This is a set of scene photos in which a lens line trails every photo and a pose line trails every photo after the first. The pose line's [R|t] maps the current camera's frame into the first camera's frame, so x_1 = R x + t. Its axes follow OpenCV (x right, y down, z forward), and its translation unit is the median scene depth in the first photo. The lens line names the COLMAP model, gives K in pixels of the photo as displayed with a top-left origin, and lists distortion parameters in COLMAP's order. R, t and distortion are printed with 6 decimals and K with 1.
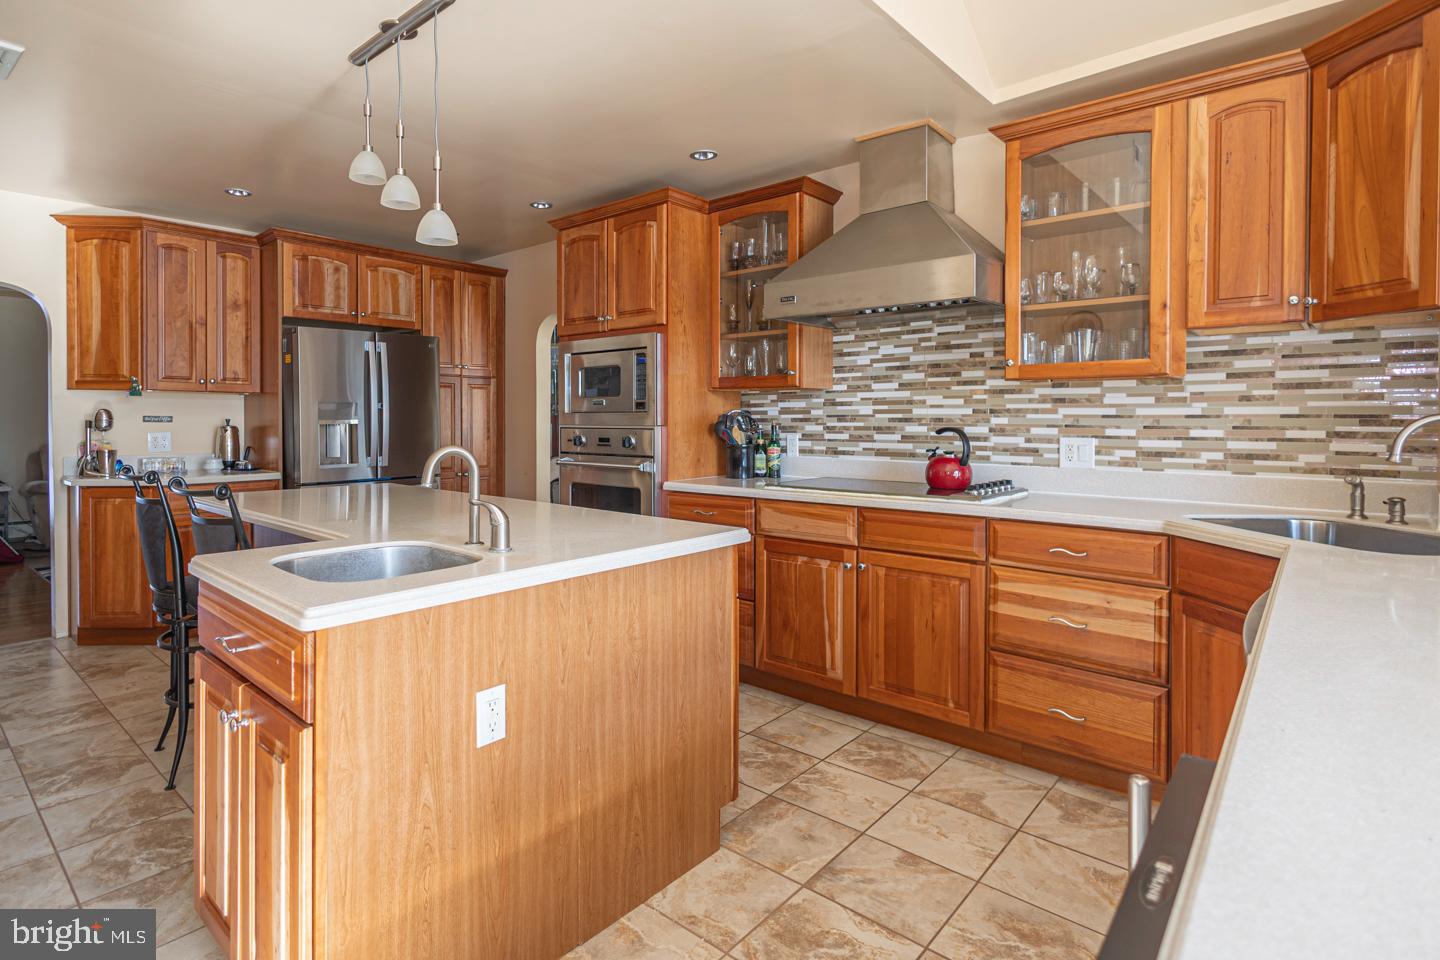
lens RADIAL K [[745.6, 0, 656.7], [0, 745.6, 423.1], [0, 0, 1]] dist [0.002376, 0.000062]
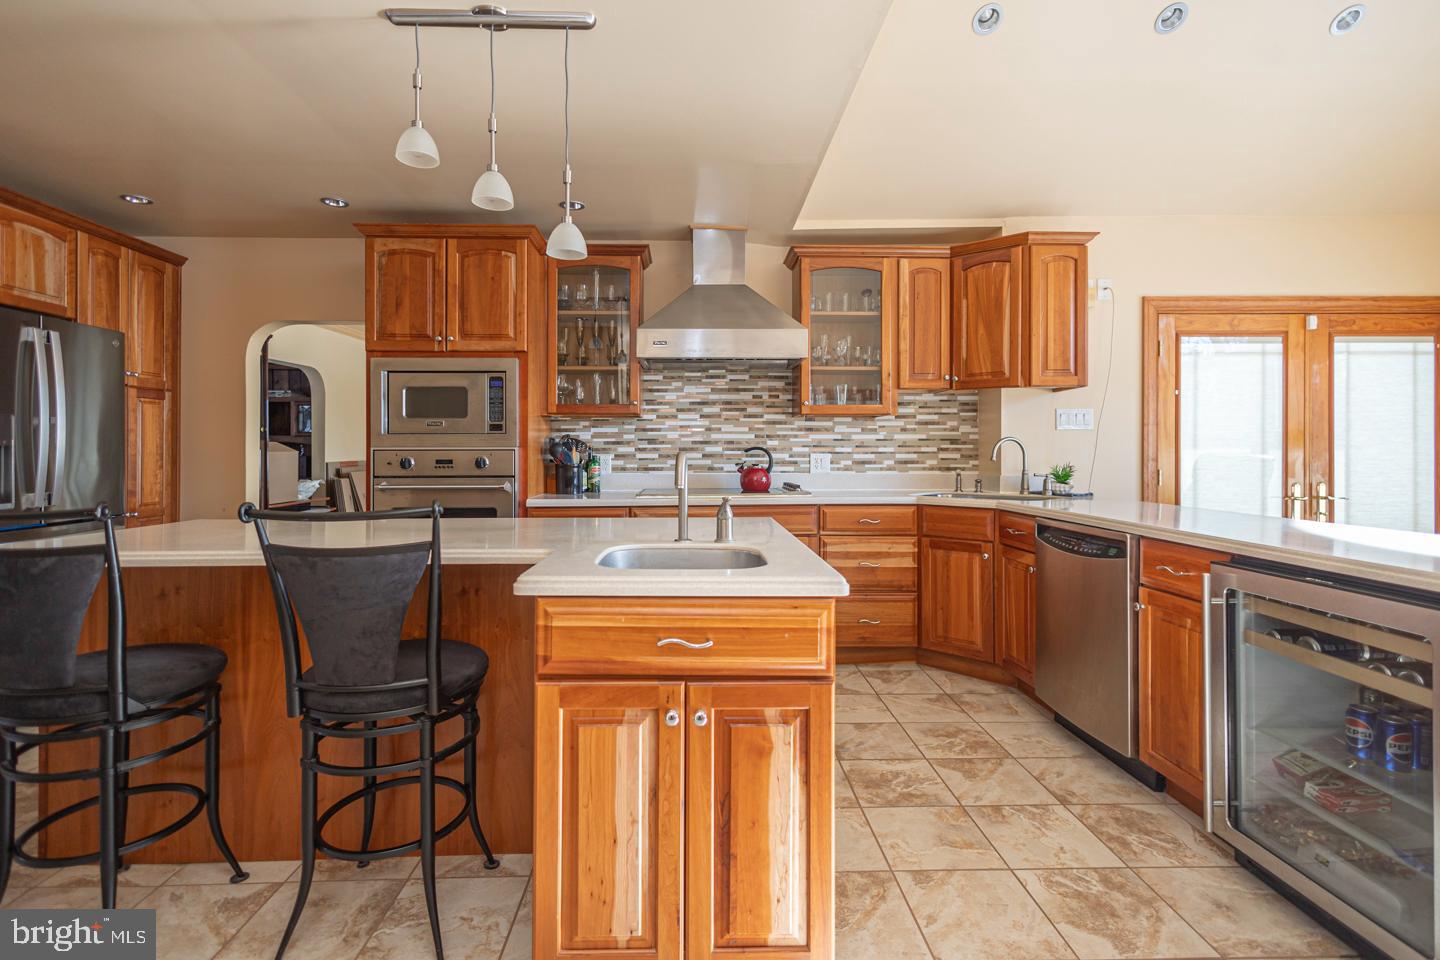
lens RADIAL K [[670.4, 0, 711.5], [0, 670.4, 447.7], [0, 0, 1]] dist [0.008265, 0.000231]
pose [[0.709489, 0.002738, 0.704711, -0.511628], [0.007296, 0.999910, -0.011230, 0.018867], [-0.704678, 0.013109, 0.709406, 0.143201]]
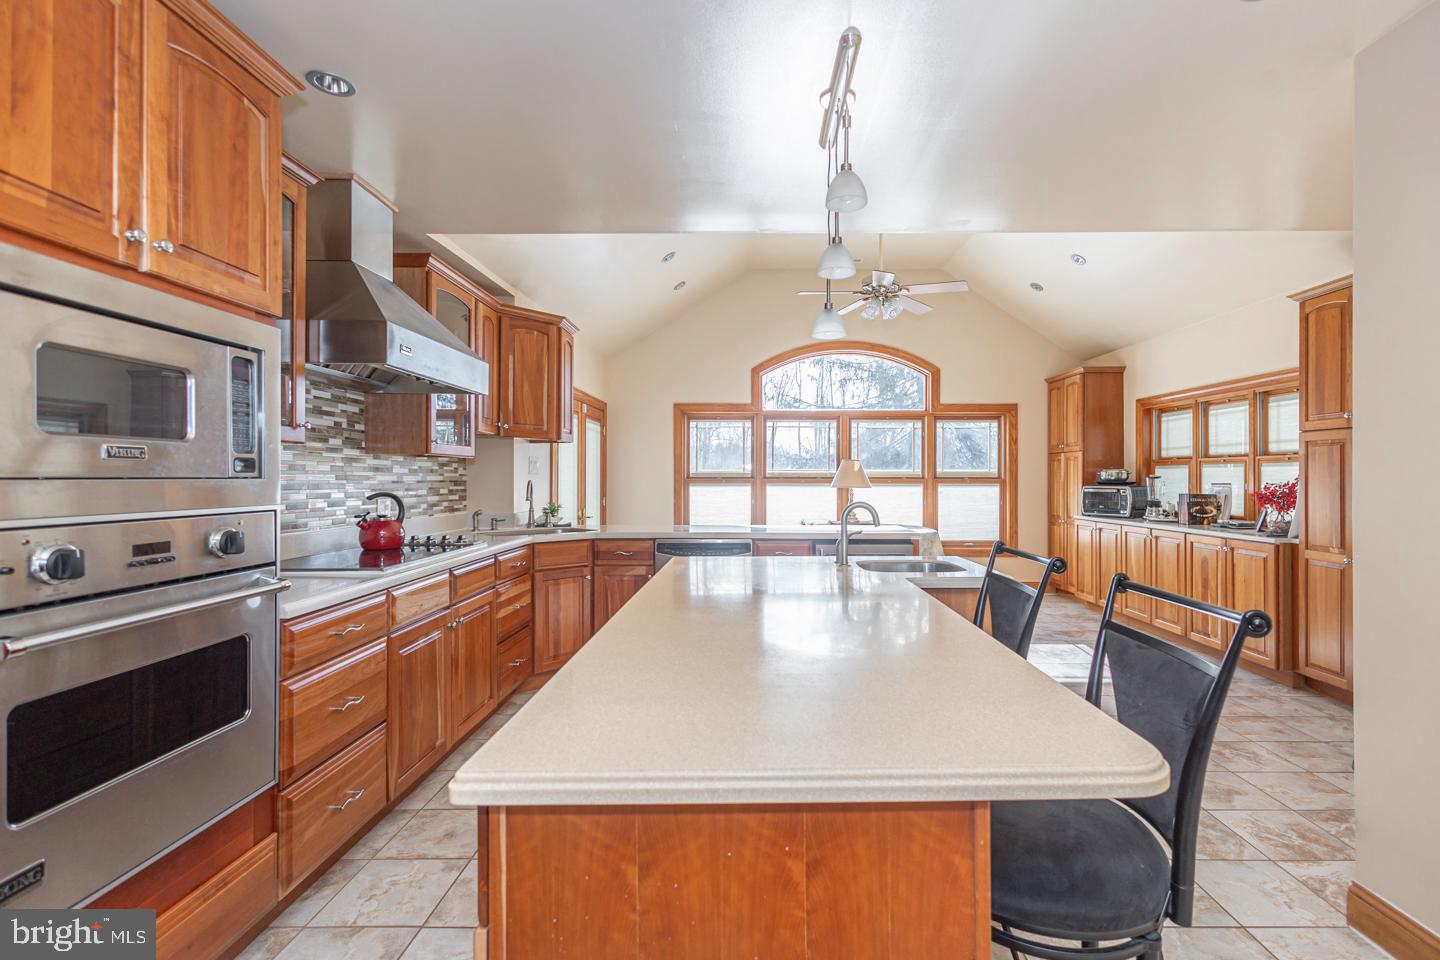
lens RADIAL K [[674.7, 0, 753.7], [0, 674.7, 472.4], [0, 0, 1]] dist [0.000446, -0.001211]
pose [[-0.688465, 0.004482, 0.725256, -0.630748], [0.004077, 0.999989, -0.002309, -0.017736], [-0.725258, 0.001367, -0.688475, 1.167195]]
